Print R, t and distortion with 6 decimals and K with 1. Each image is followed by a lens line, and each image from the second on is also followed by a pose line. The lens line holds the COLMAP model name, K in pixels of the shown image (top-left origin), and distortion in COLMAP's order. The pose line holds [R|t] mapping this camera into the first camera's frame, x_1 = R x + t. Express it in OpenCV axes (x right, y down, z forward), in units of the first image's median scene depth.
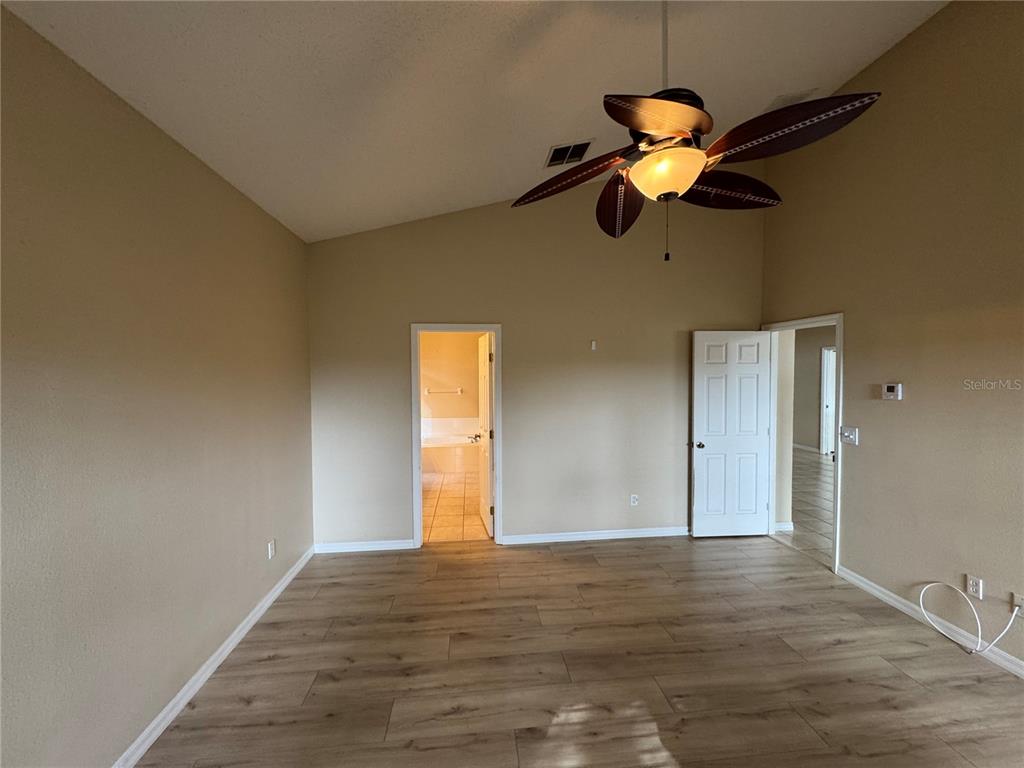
lens RADIAL K [[406.9, 0, 512.1], [0, 406.9, 384.5], [0, 0, 1]] dist [0.001271, 0.000539]
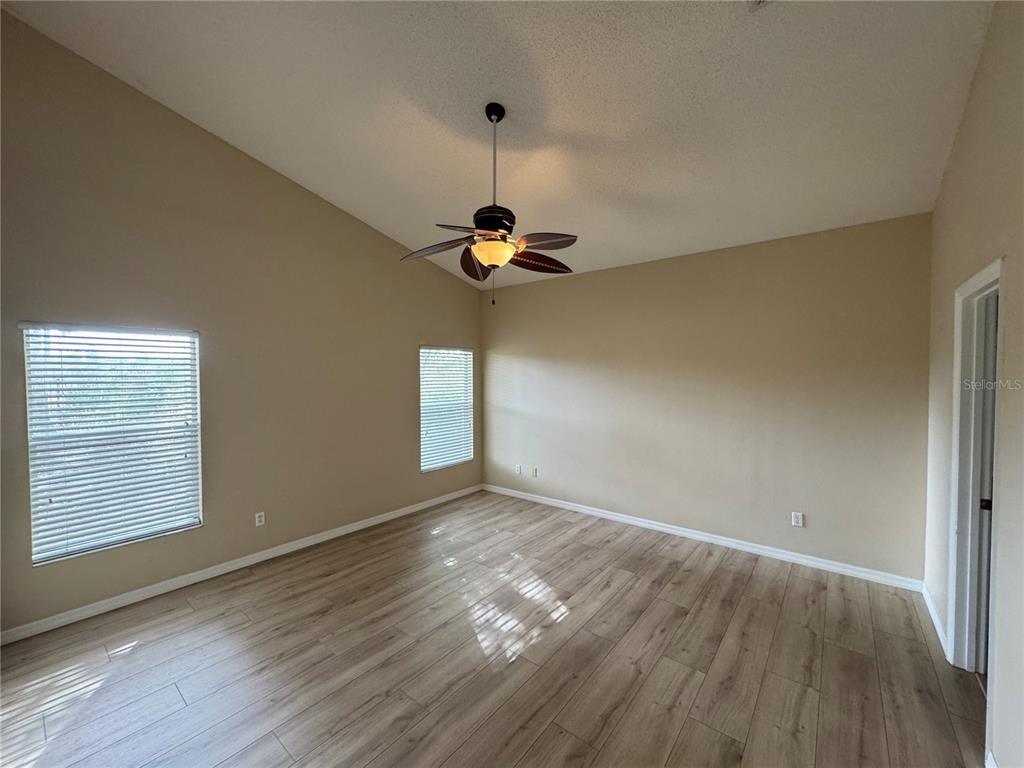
lens RADIAL K [[406.9, 0, 512.3], [0, 406.9, 382.1], [0, 0, 1]] dist [0.001271, 0.000539]
pose [[-0.704043, 0.020658, -0.709856, 1.049288], [-0.017032, 0.998798, 0.045959, -0.046596], [0.709953, 0.044447, -0.702845, 1.547331]]
